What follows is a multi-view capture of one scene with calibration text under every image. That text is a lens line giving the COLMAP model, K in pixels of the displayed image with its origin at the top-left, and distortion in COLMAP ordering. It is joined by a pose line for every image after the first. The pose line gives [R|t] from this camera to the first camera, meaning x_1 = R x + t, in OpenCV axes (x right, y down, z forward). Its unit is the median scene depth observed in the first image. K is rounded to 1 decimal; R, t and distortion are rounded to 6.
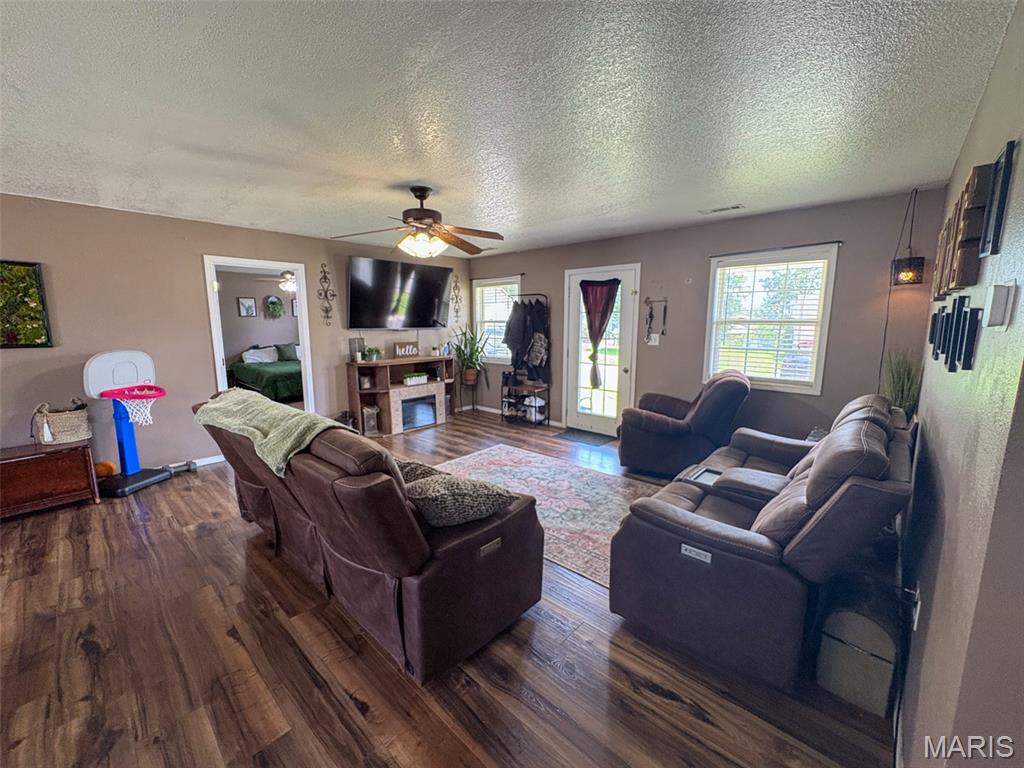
lens RADIAL K [[410.5, 0, 512.7], [0, 410.5, 385.0], [0, 0, 1]] dist [0.003367, 0.000125]
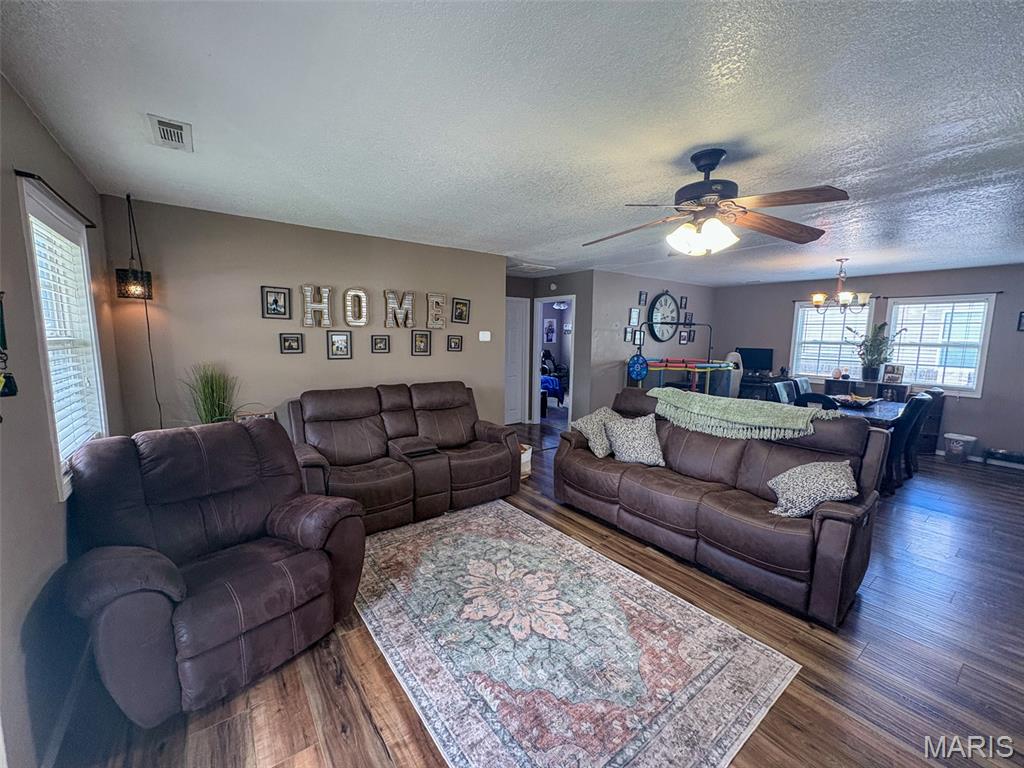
lens RADIAL K [[410.5, 0, 511.6], [0, 410.5, 384.2], [0, 0, 1]] dist [0.003367, 0.000125]
pose [[-0.981388, -0.036308, 0.188573, -0.042236], [0.017265, 0.961306, 0.274941, -0.286694], [-0.191259, 0.273080, -0.942787, 1.694393]]
